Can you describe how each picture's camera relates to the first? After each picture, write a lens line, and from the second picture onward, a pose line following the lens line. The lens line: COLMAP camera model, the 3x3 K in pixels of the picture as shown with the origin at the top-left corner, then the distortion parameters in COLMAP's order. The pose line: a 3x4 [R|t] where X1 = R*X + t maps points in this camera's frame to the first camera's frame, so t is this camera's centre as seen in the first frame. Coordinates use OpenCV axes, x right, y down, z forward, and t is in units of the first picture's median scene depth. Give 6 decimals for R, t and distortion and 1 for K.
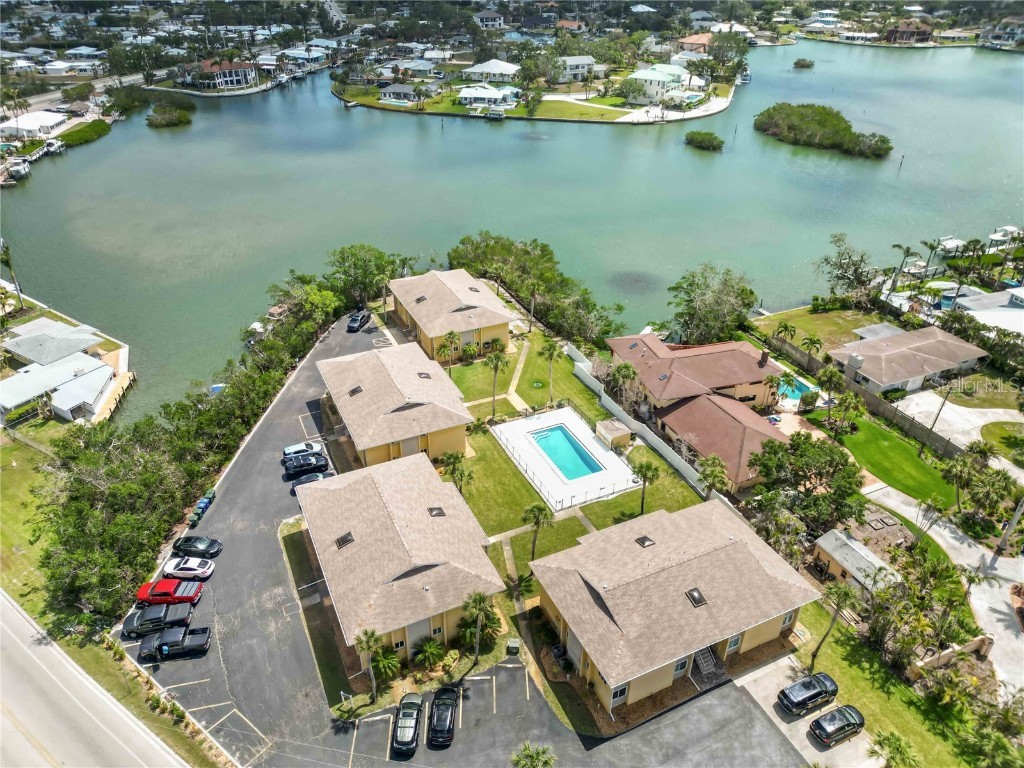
lens RADIAL K [[714.9, 0, 514.4], [0, 714.9, 386.5], [0, 0, 1]] dist [0.067632, -0.064667]
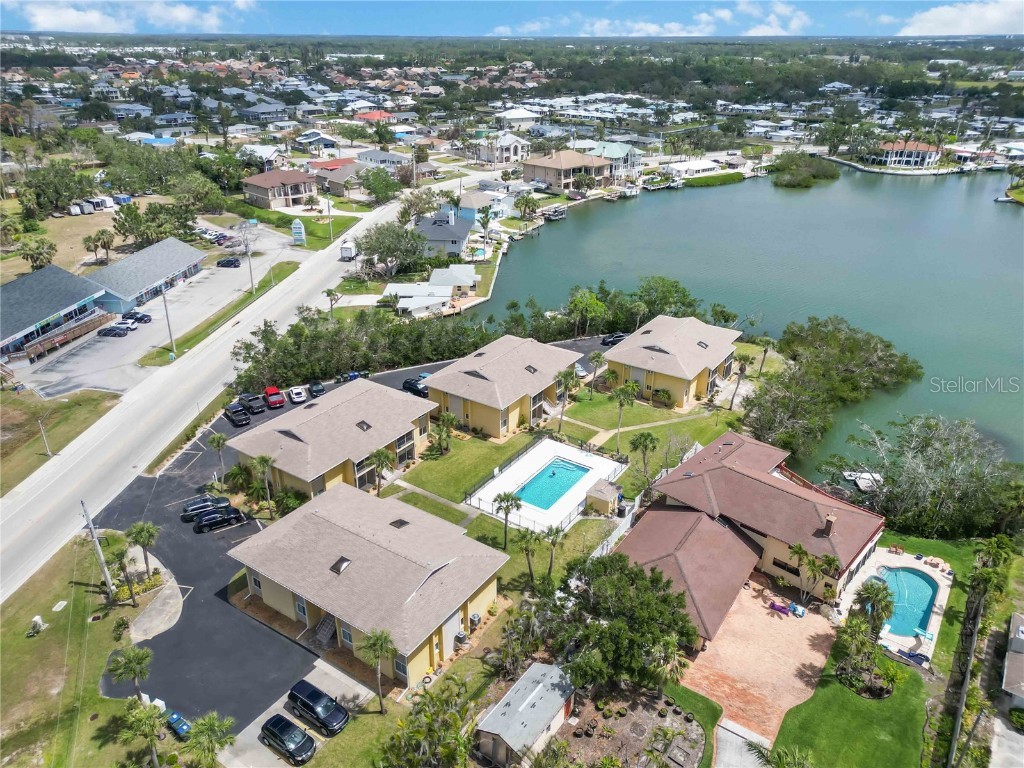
lens RADIAL K [[716.0, 0, 512.0], [0, 716.0, 384.0], [0, 0, 1]] dist [0.058406, -0.051246]
pose [[0.508899, 0.368342, -0.778040, 0.644796], [-0.452193, 0.883470, 0.122485, -0.103999], [0.732491, 0.289491, 0.616159, 0.279815]]
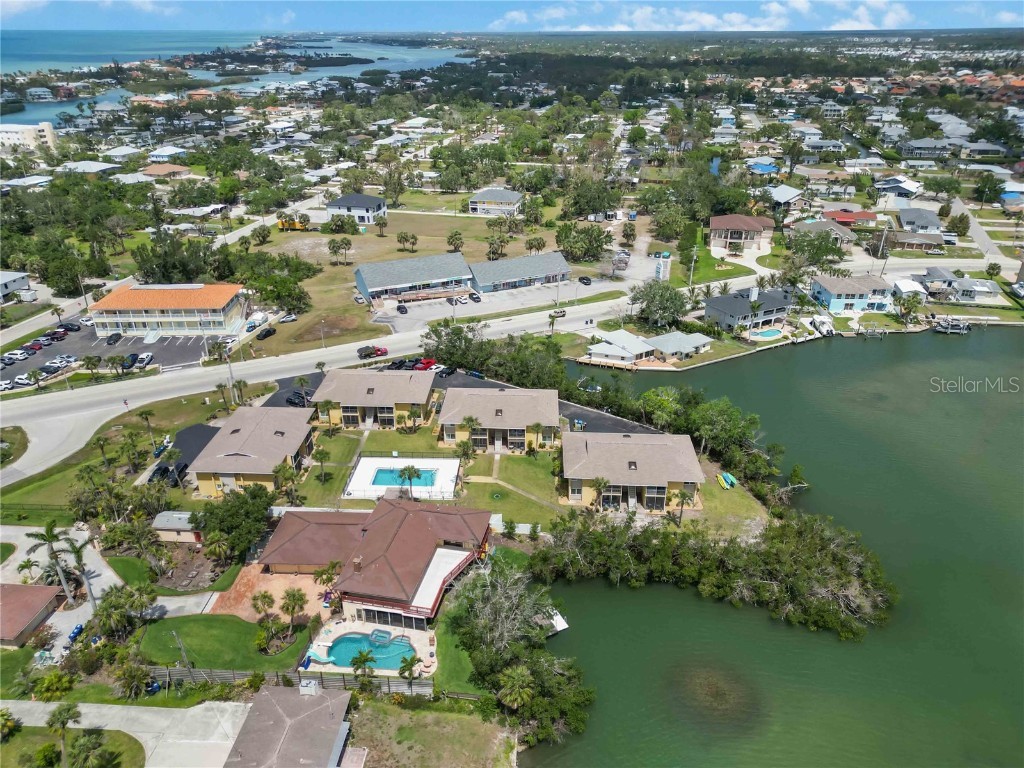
lens RADIAL K [[716.0, 0, 512.0], [0, 716.0, 384.0], [0, 0, 1]] dist [0.058406, -0.051246]
pose [[-0.473129, 0.380691, -0.794496, 0.859580], [-0.461180, 0.661361, 0.591535, -0.804857], [0.750641, 0.646278, -0.137342, 1.058076]]
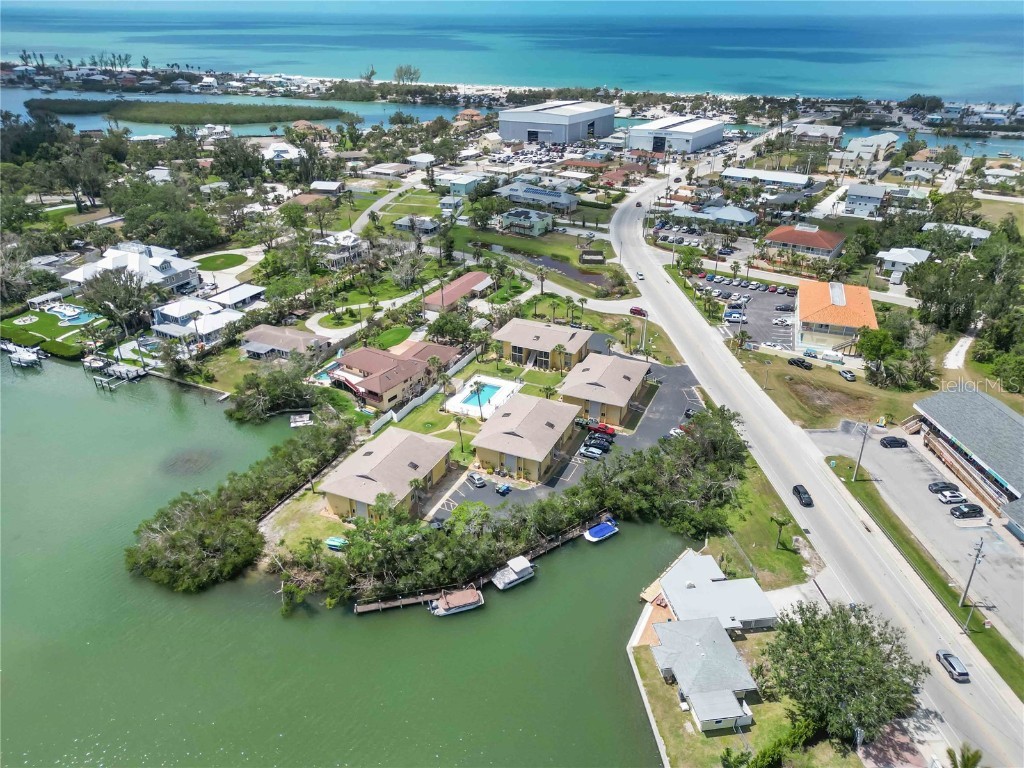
lens RADIAL K [[716.0, 0, 512.0], [0, 716.0, 384.0], [0, 0, 1]] dist [0.058406, -0.051246]
pose [[-0.646045, -0.360536, 0.672785, -0.997499], [0.388660, 0.603219, 0.696470, -0.981219], [-0.656939, 0.711436, -0.249580, 1.187740]]
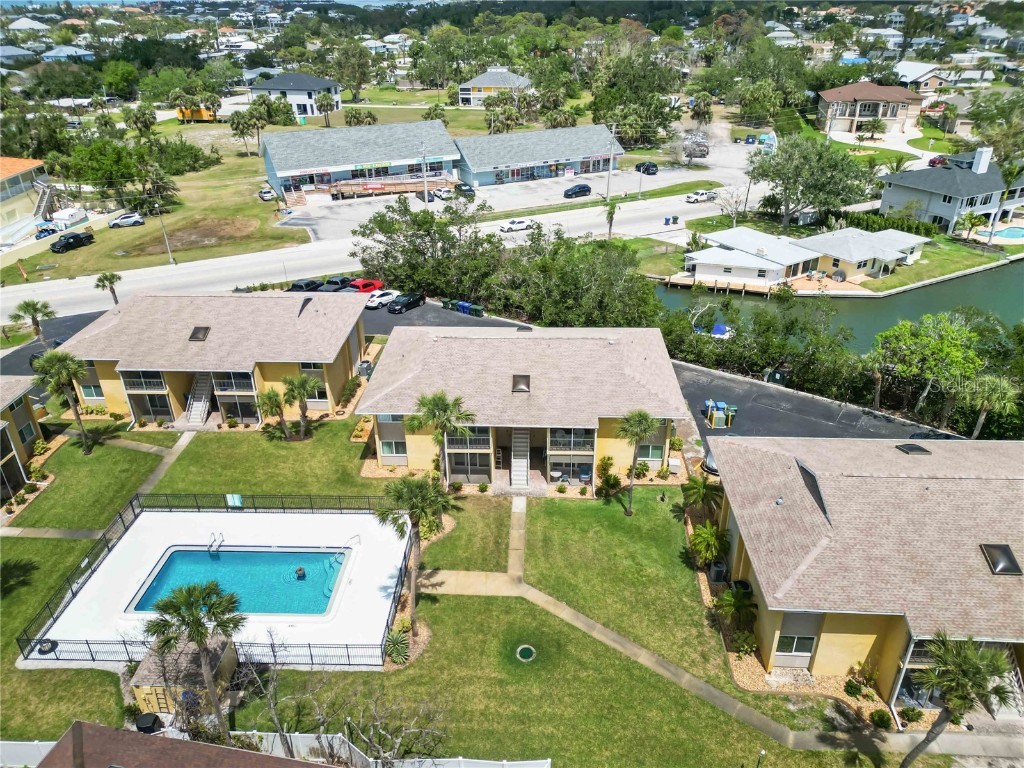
lens RADIAL K [[733.8, 0, 515.7], [0, 733.8, 387.0], [0, 0, 1]] dist [0.021186, 0.000560]
pose [[-0.465578, 0.414102, -0.782149, 0.263219], [-0.457668, 0.643772, 0.613269, -0.303813], [0.757481, 0.643489, -0.110205, 0.951278]]
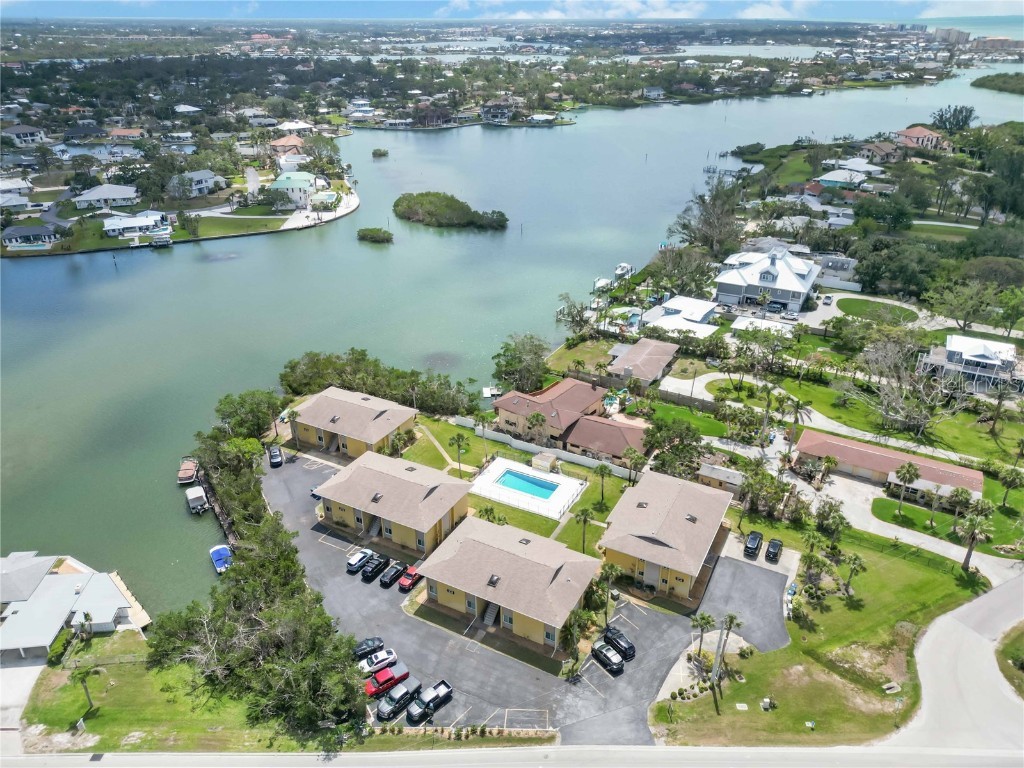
lens RADIAL K [[716.0, 0, 512.0], [0, 716.0, 384.0], [0, 0, 1]] dist [0.058406, -0.051246]
pose [[0.806484, -0.277331, 0.522179, -0.548315], [0.320172, 0.947320, 0.008632, -0.102635], [-0.497065, 0.160226, 0.852792, -0.193764]]
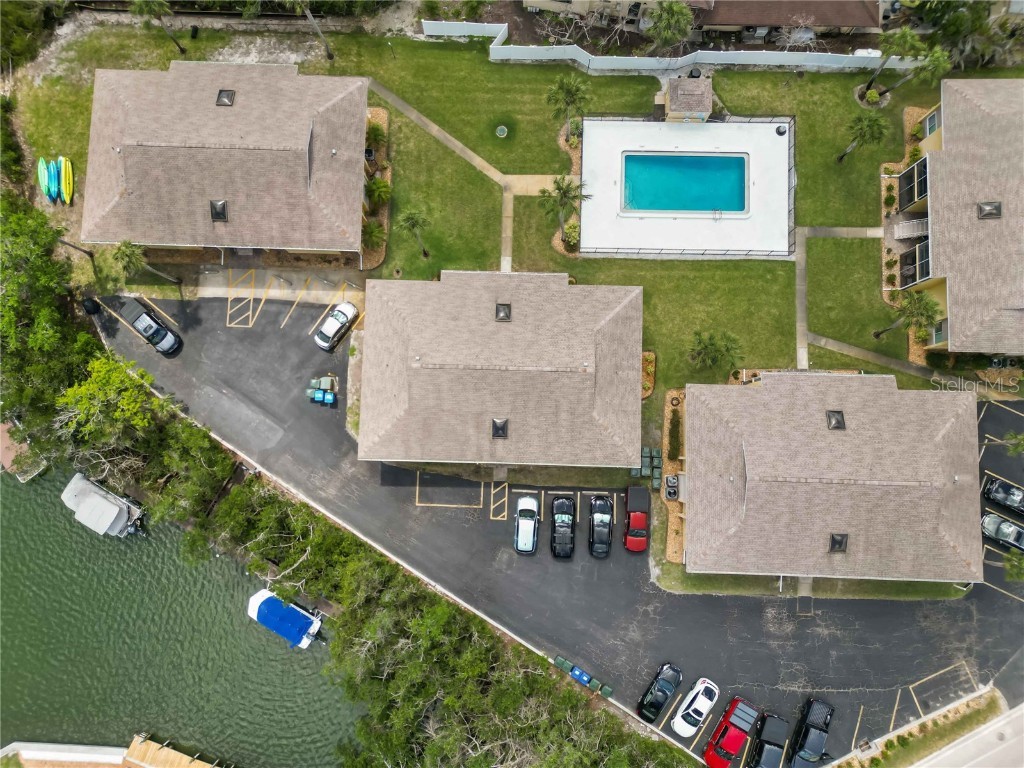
lens RADIAL K [[716.0, 0, 512.0], [0, 716.0, 384.0], [0, 0, 1]] dist [0.058406, -0.051246]
pose [[0.459992, -0.885745, 0.062152, -0.191429], [0.487360, 0.310370, 0.816180, -0.432501], [-0.742218, -0.345146, 0.574445, 0.565387]]
